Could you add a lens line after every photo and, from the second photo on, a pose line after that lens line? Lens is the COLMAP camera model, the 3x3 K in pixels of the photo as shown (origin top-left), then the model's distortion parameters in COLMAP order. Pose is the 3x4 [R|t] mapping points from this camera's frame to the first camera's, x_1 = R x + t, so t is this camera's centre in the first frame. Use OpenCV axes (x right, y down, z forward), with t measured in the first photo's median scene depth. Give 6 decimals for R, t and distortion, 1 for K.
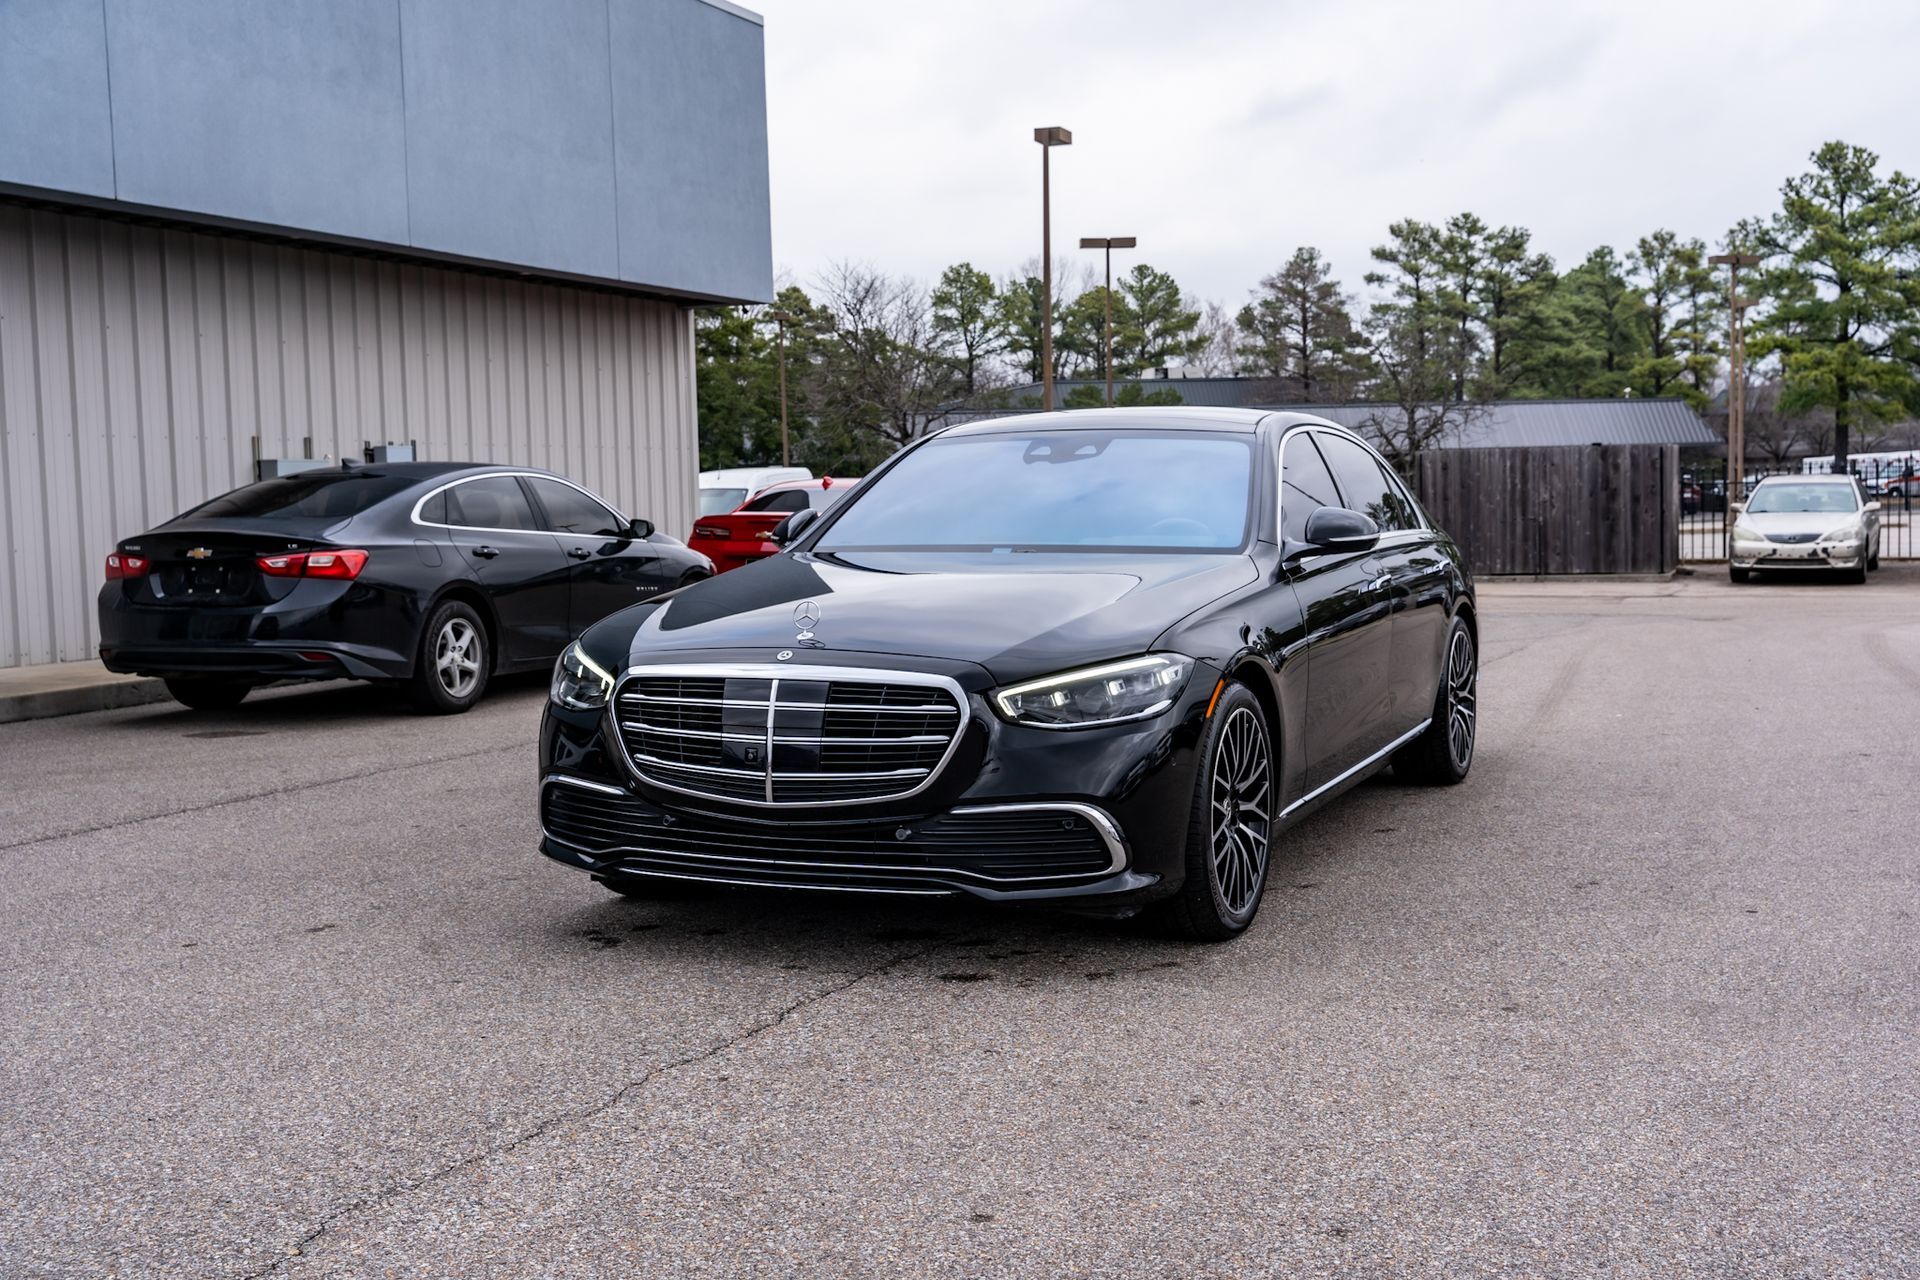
lens RADIAL K [[2146.9, 0, 977.0], [0, 2146.9, 643.3], [0, 0, 1]] dist [0.011559, 0.022389]
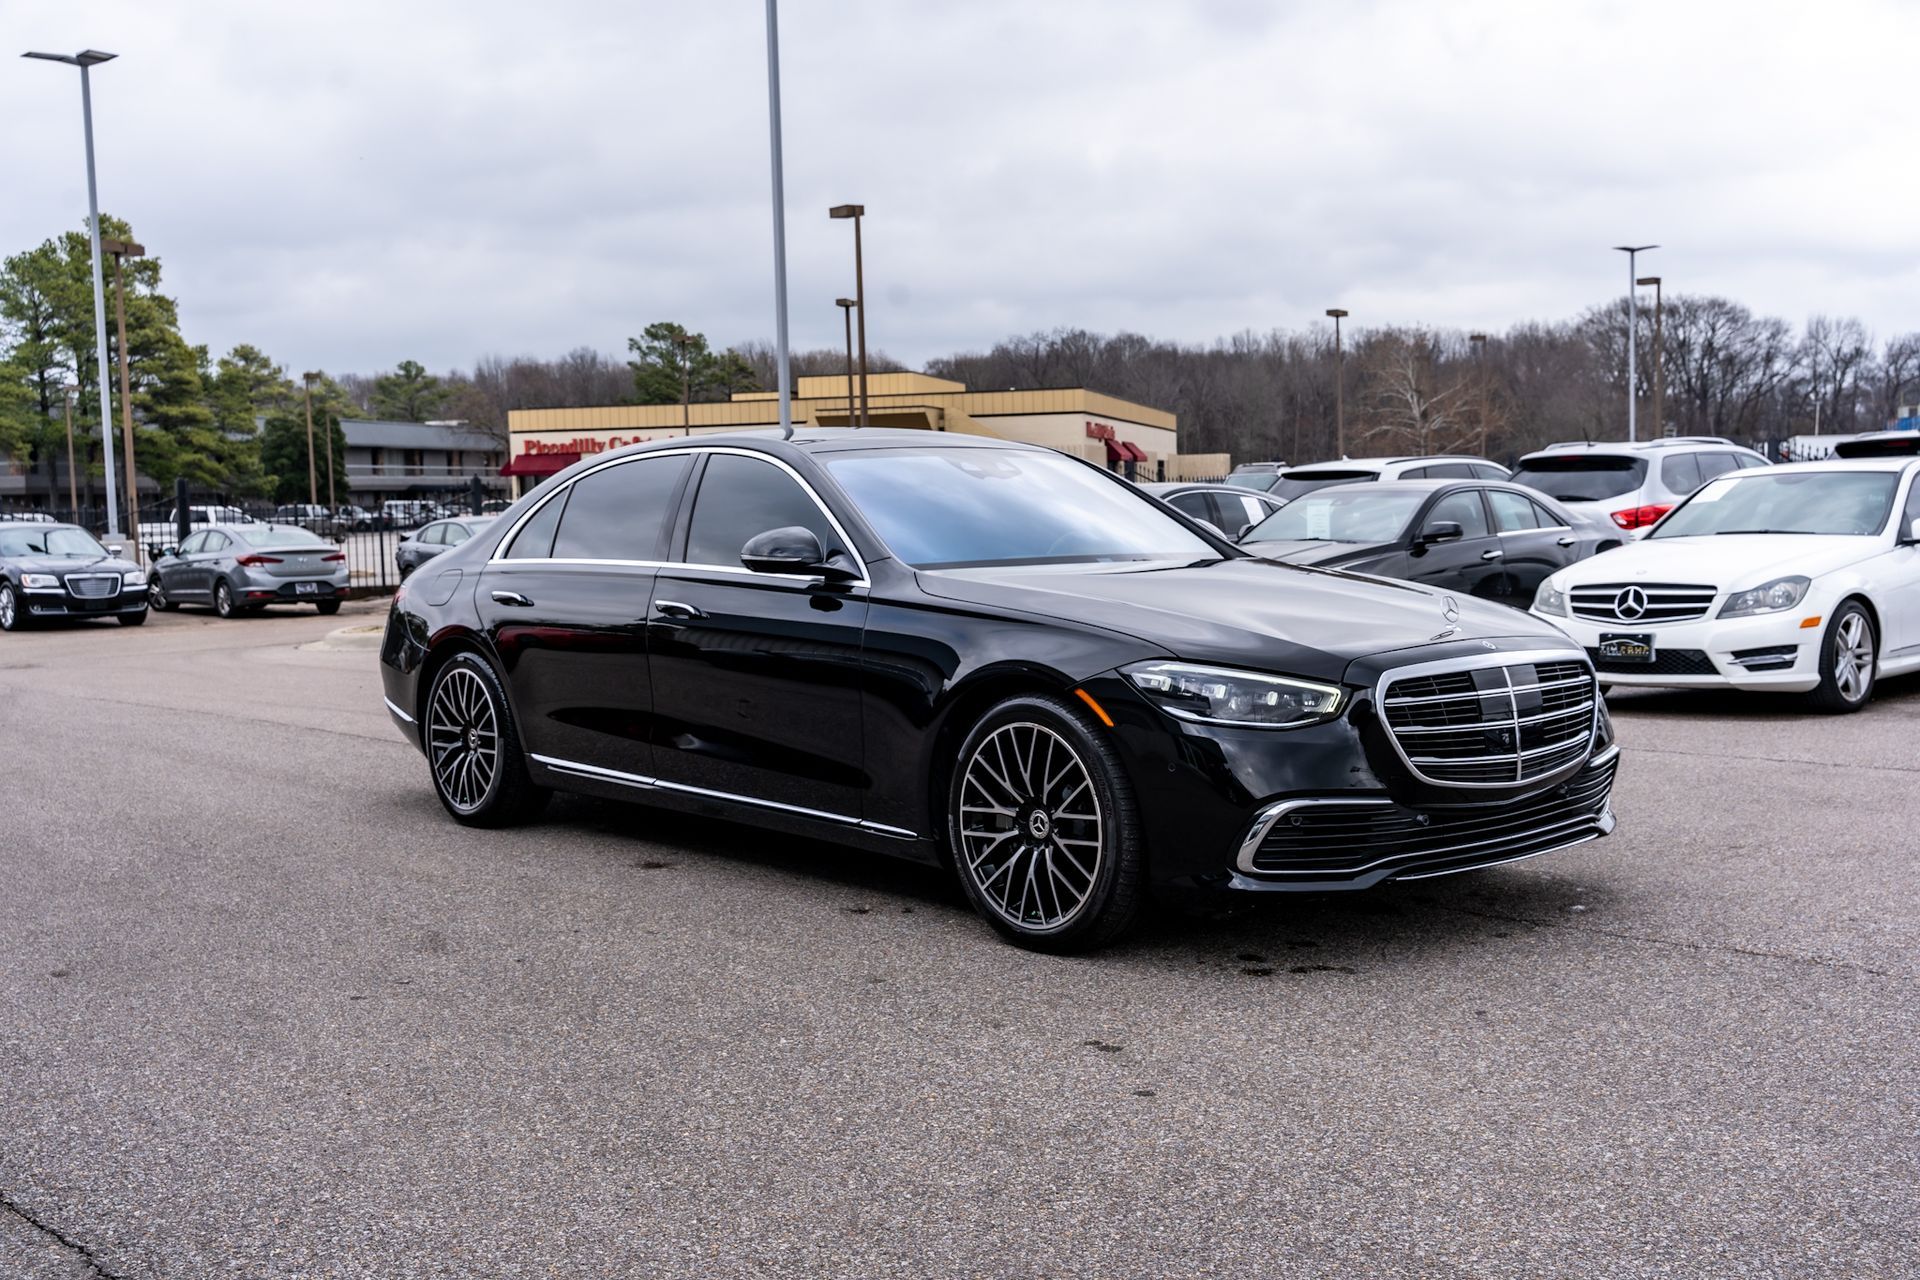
lens RADIAL K [[1957.6, 0, 960.0], [0, 1957.6, 640.0], [0, 0, 1]] dist [0.008257, 0.009319]
pose [[0.408236, -0.051570, 0.911418, -0.213210], [0.076174, 0.996845, 0.022284, -0.007579], [-0.909693, 0.060329, 0.410877, 0.165174]]
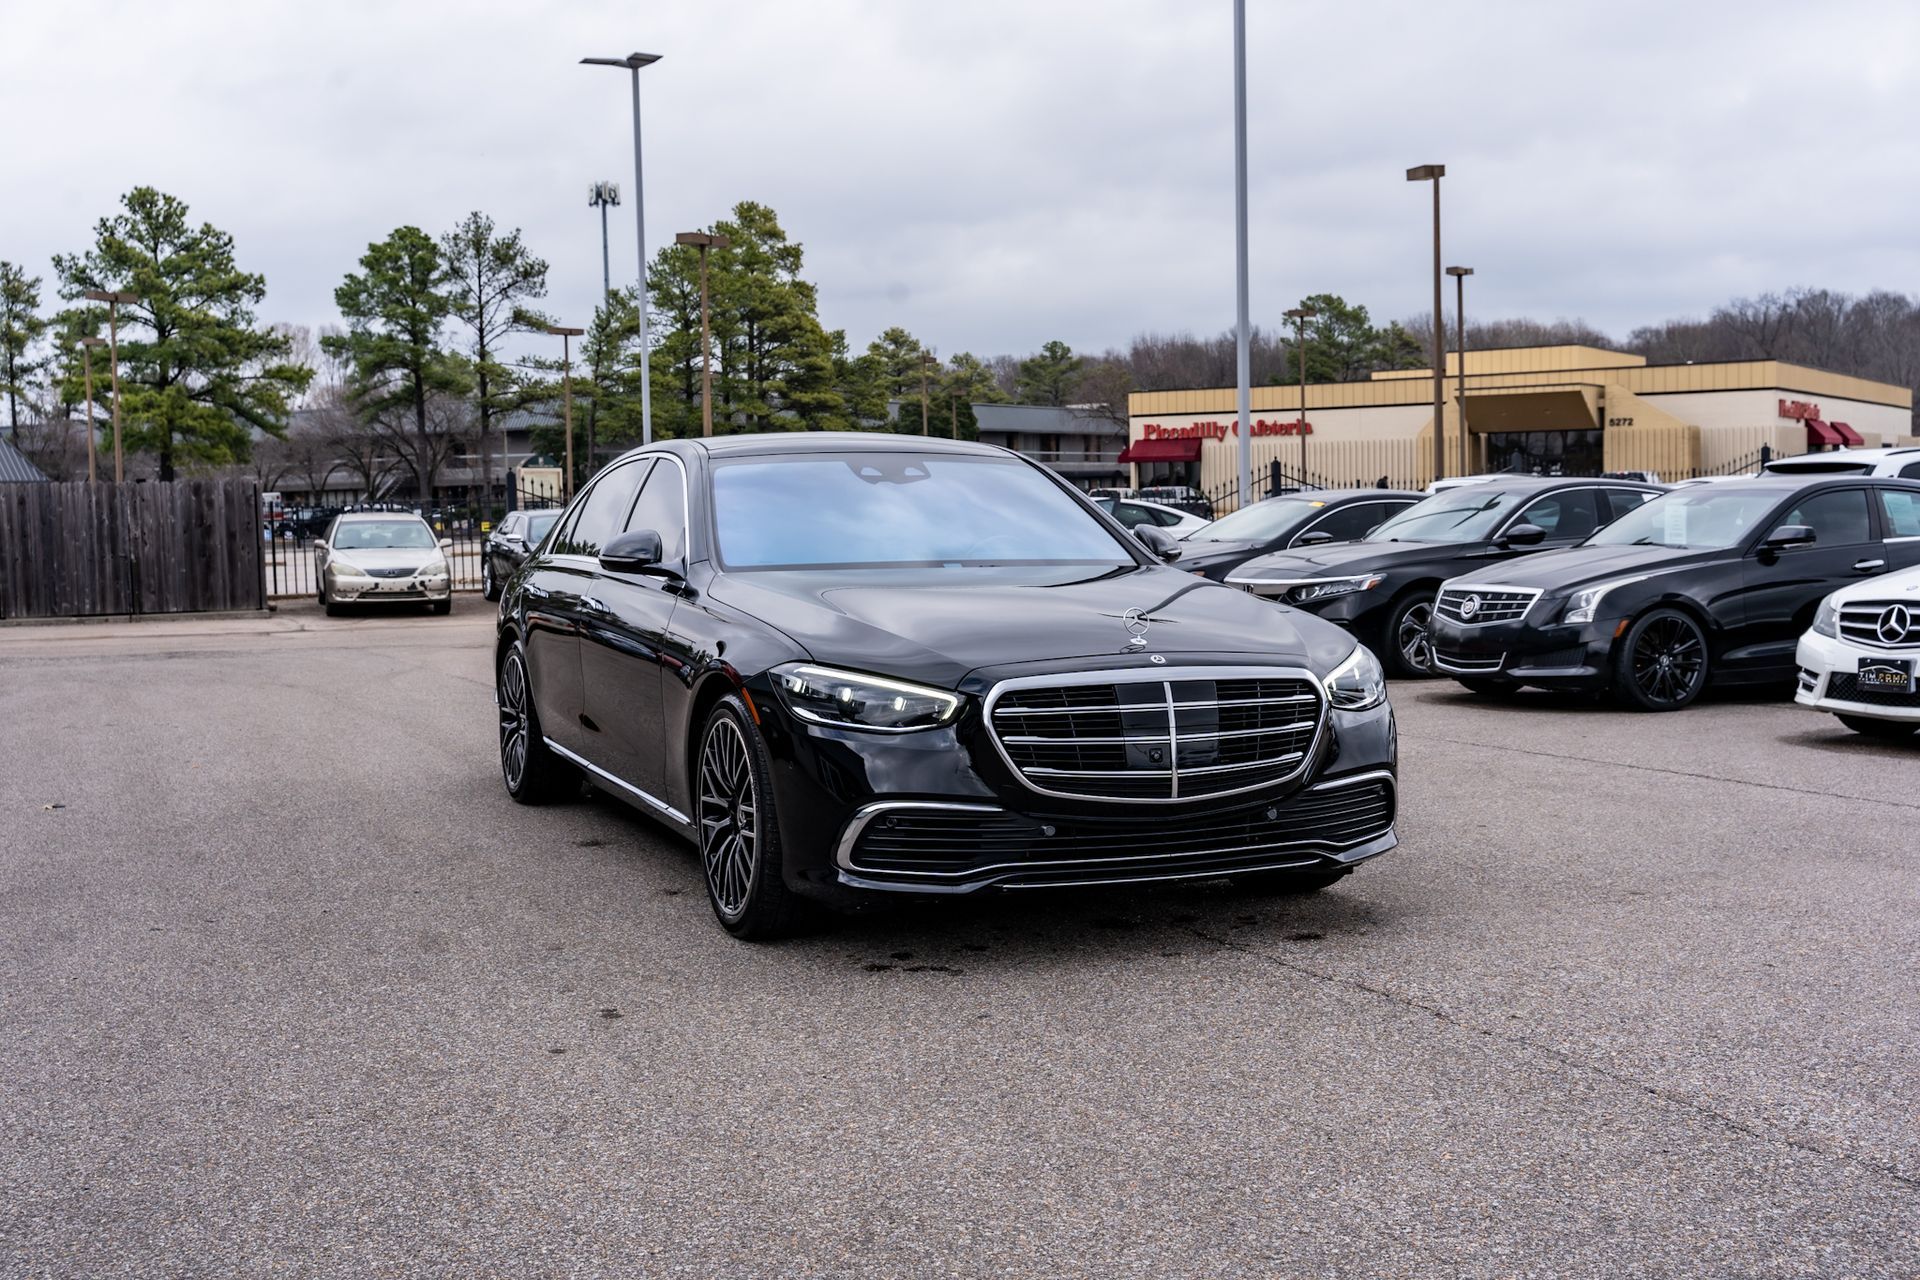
lens RADIAL K [[2146.9, 0, 977.0], [0, 2146.9, 643.3], [0, 0, 1]] dist [0.011559, 0.022389]
pose [[0.683908, -0.037085, 0.728625, -0.180435], [0.051696, 0.998660, 0.002305, -0.001796], [-0.727734, 0.036091, 0.684909, 0.067587]]
